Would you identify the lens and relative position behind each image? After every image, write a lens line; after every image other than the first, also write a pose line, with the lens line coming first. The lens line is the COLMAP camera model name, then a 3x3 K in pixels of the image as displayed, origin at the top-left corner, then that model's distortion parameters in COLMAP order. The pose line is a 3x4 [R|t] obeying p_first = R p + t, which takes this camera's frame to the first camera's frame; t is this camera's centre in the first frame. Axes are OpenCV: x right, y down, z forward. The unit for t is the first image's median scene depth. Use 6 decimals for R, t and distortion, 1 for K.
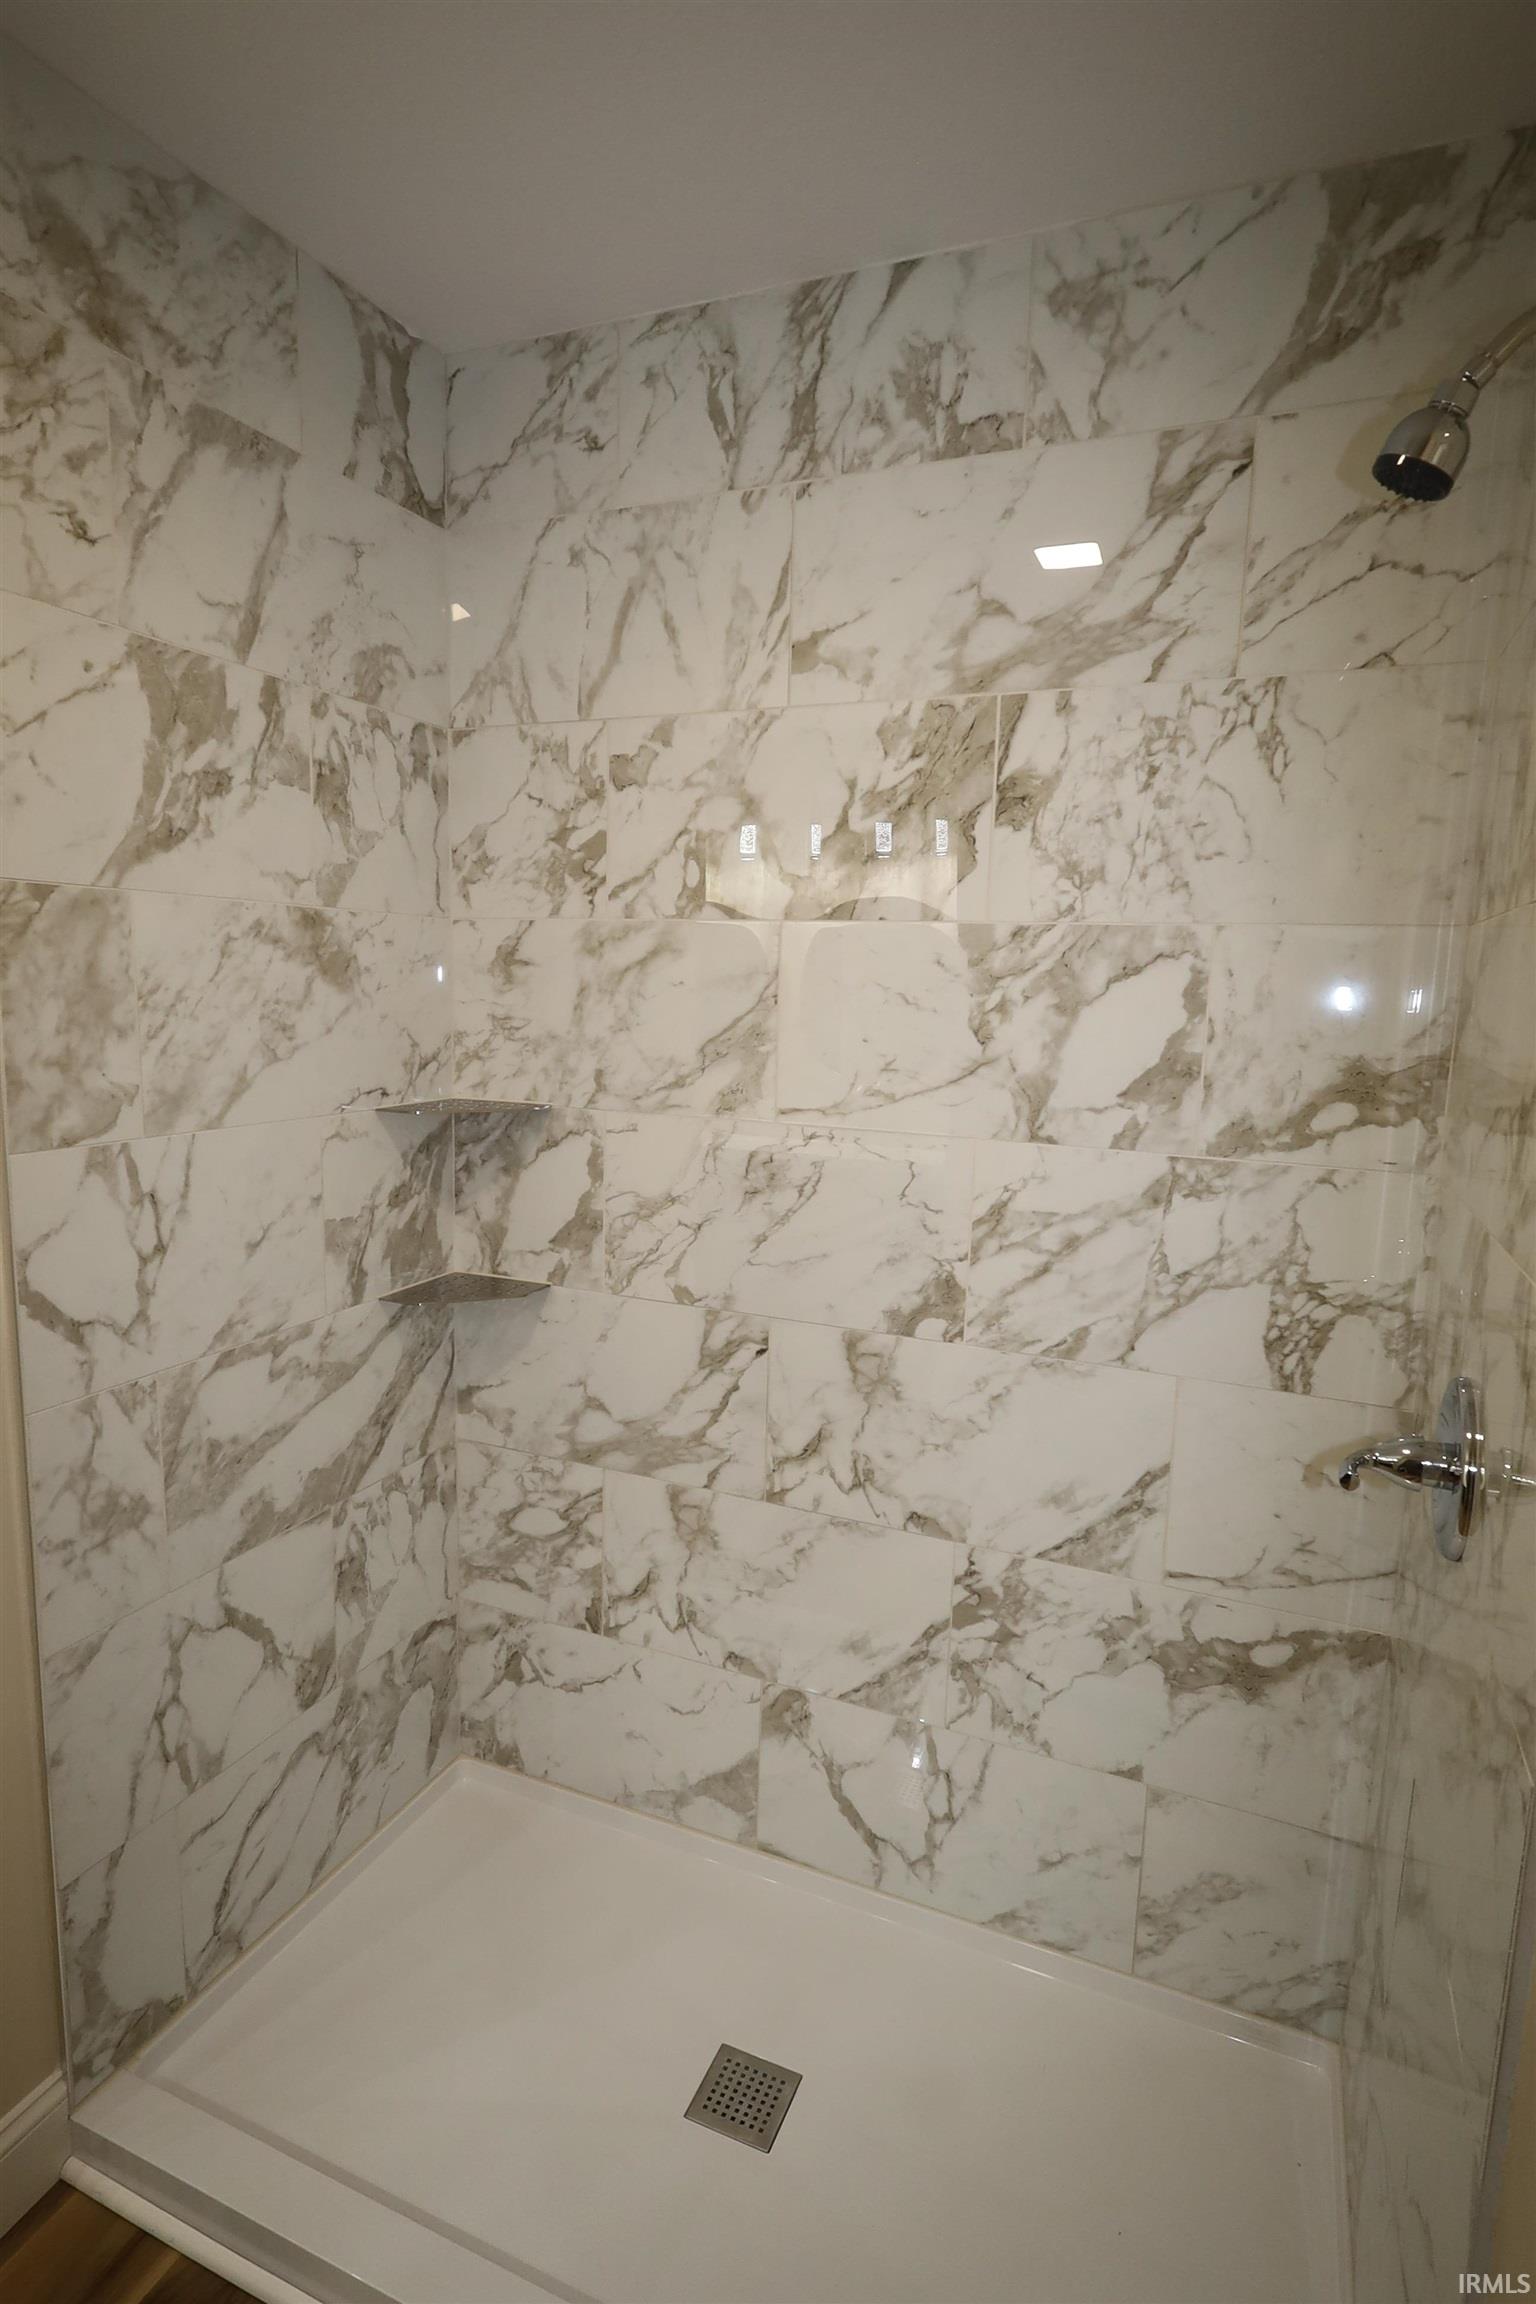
lens RADIAL K [[1195.8, 0, 768.0], [0, 1195.8, 1152.0], [0, 0, 1]] dist [0.000234, 0.001615]
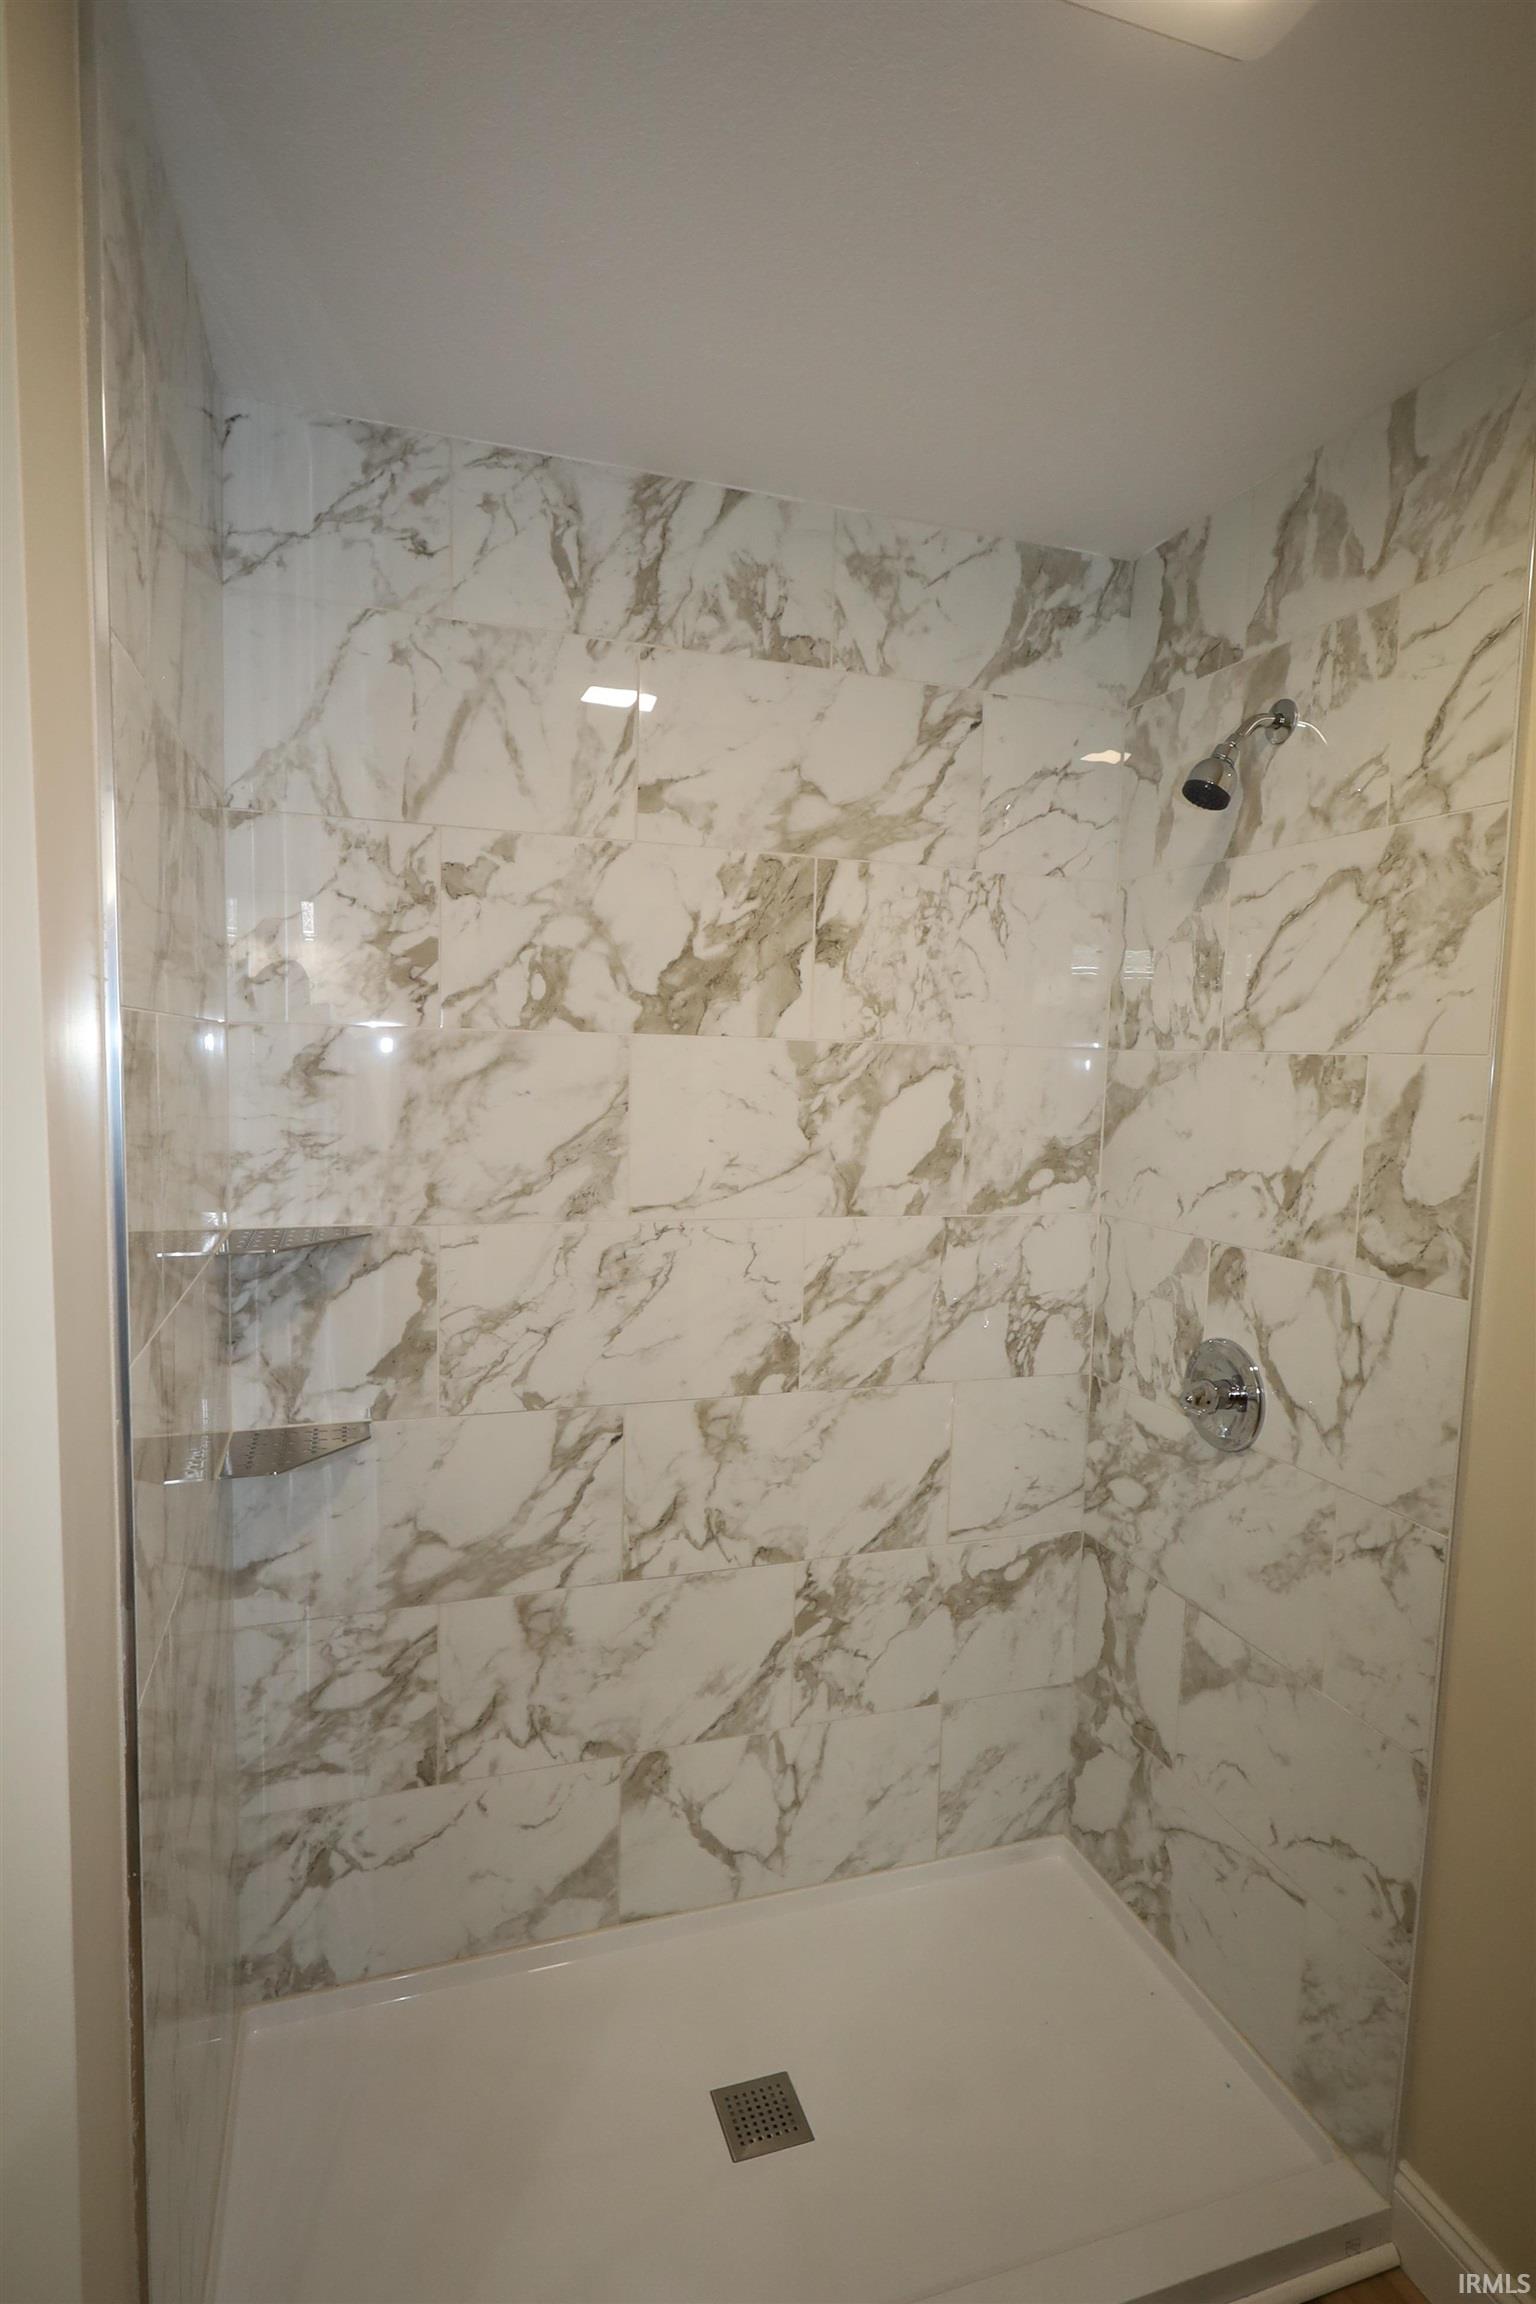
lens RADIAL K [[1195.8, 0, 768.0], [0, 1195.8, 1152.0], [0, 0, 1]] dist [0.000234, 0.001615]
pose [[0.749708, -0.062544, 0.658807, -0.610074], [0.088083, 0.996097, -0.005673, -0.069754], [-0.655881, 0.062283, 0.752291, 0.110607]]
